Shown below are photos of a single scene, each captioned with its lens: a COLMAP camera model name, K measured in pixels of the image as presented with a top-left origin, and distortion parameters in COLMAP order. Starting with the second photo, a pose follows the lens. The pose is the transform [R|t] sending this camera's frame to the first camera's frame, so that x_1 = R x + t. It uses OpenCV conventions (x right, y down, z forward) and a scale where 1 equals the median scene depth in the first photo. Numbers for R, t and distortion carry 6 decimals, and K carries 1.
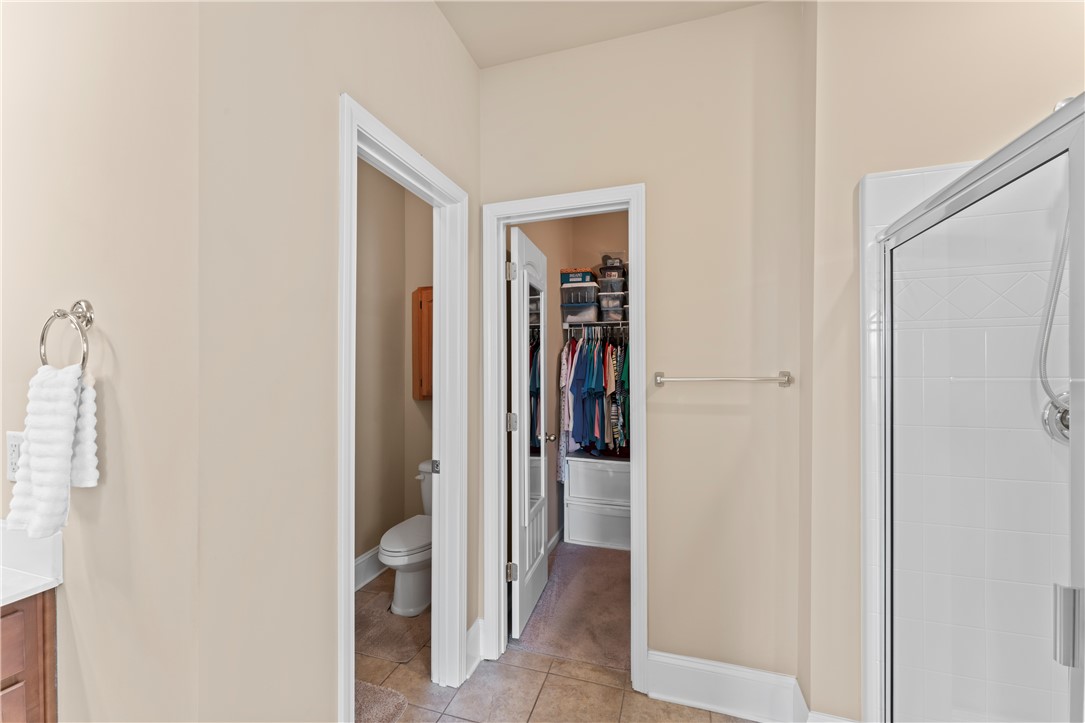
lens RADIAL K [[426.4, 0, 537.3], [0, 426.4, 364.5], [0, 0, 1]] dist [-0.002519, -0.000182]
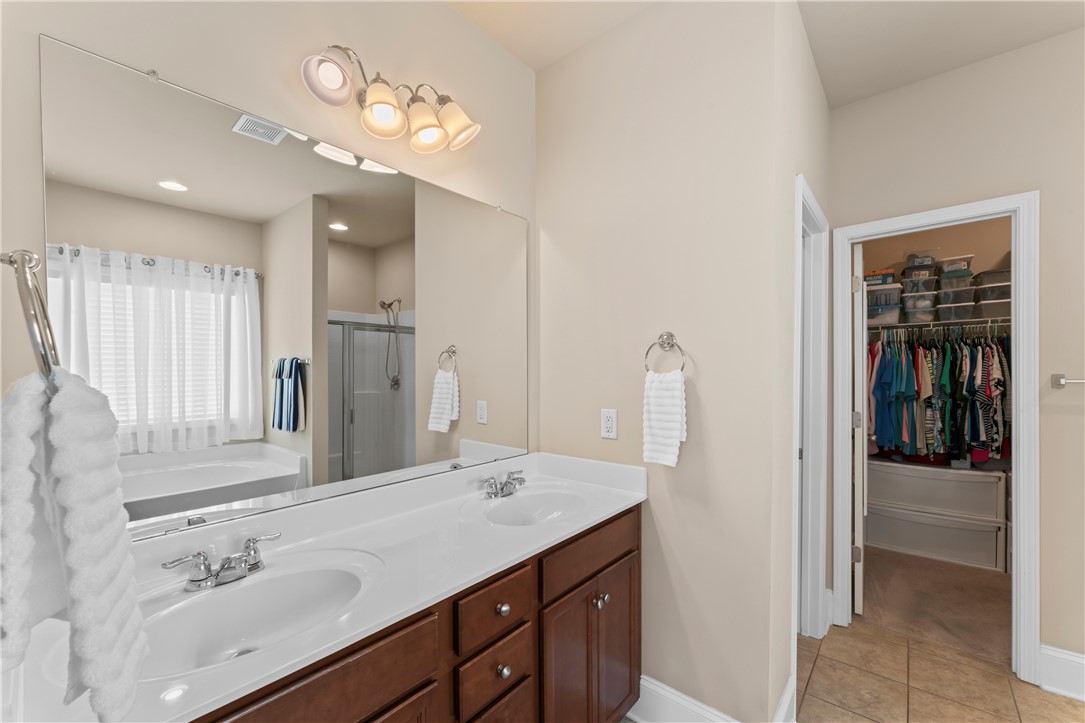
lens RADIAL K [[426.4, 0, 551.3], [0, 426.4, 374.2], [0, 0, 1]] dist [-0.002519, -0.000182]
pose [[0.925223, -0.003681, -0.379407, -0.244882], [0.007861, 0.999924, 0.009469, -0.000734], [0.379343, -0.011744, 0.925181, -0.216326]]
